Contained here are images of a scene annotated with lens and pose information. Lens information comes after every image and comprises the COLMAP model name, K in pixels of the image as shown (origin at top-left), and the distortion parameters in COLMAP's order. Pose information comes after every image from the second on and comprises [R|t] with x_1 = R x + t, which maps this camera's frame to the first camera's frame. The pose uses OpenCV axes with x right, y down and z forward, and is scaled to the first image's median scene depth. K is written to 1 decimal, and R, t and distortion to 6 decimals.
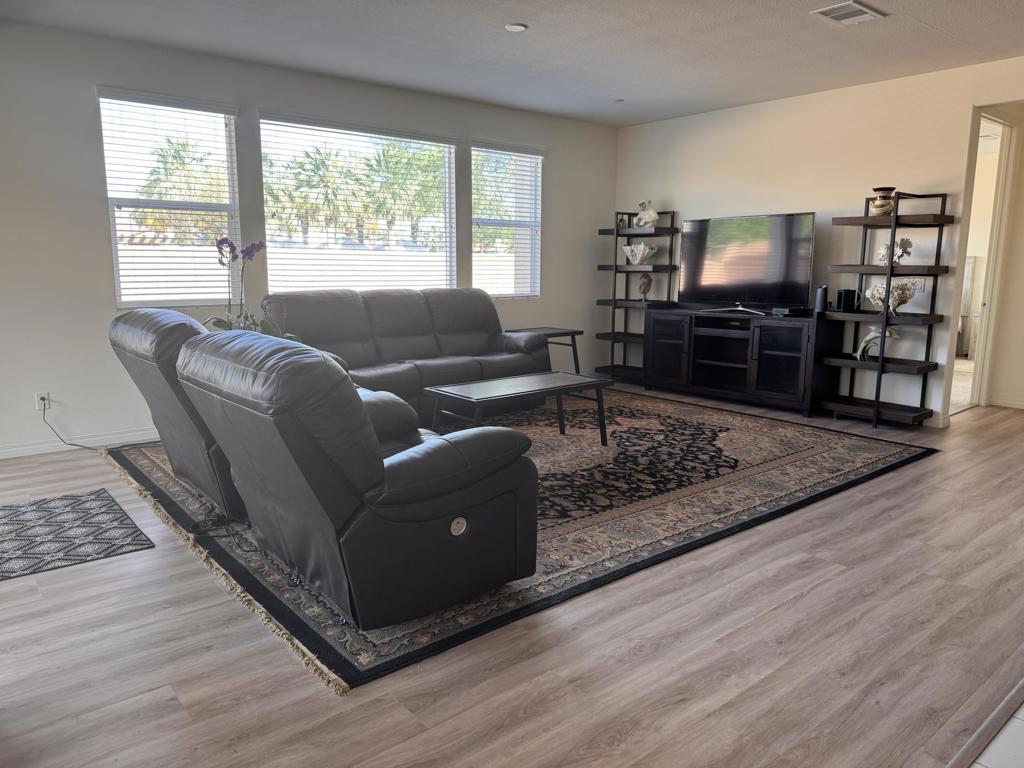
lens RADIAL K [[716.7, 0, 508.2], [0, 716.7, 383.7], [0, 0, 1]] dist [0.061967, -0.063109]
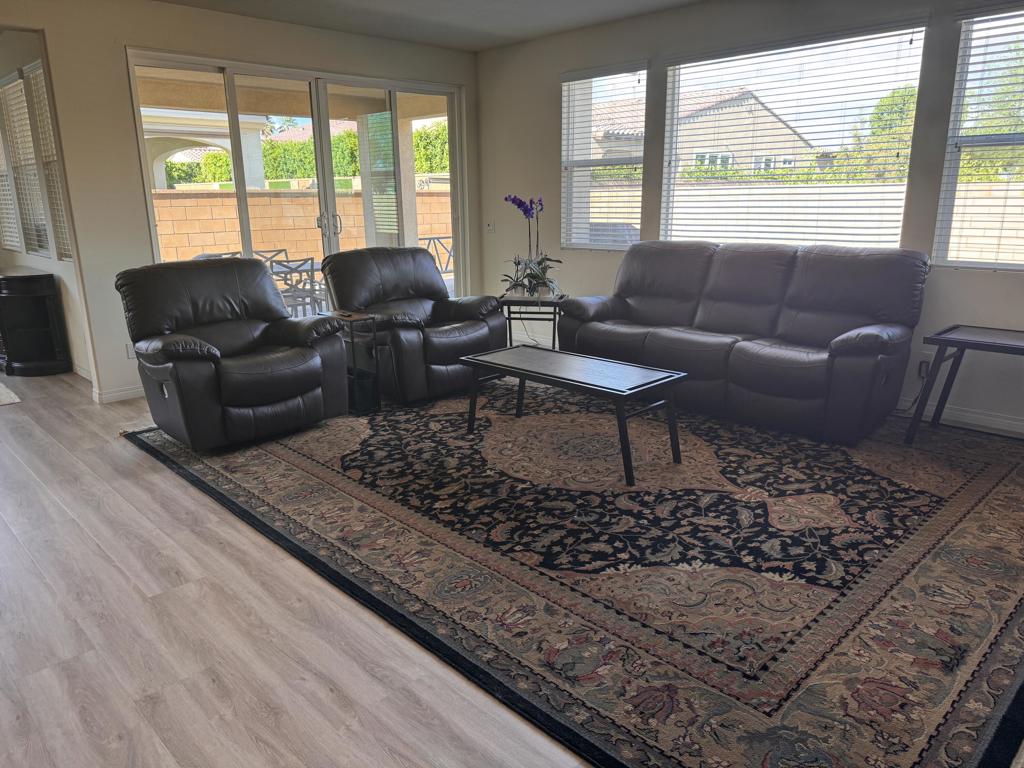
lens RADIAL K [[716.7, 0, 514.1], [0, 716.7, 377.1], [0, 0, 1]] dist [0.061967, -0.063109]
pose [[0.073866, 0.233034, -0.969659, 0.924553], [-0.151047, 0.963712, 0.220098, -0.179209], [0.985763, 0.130207, 0.106384, 0.952194]]
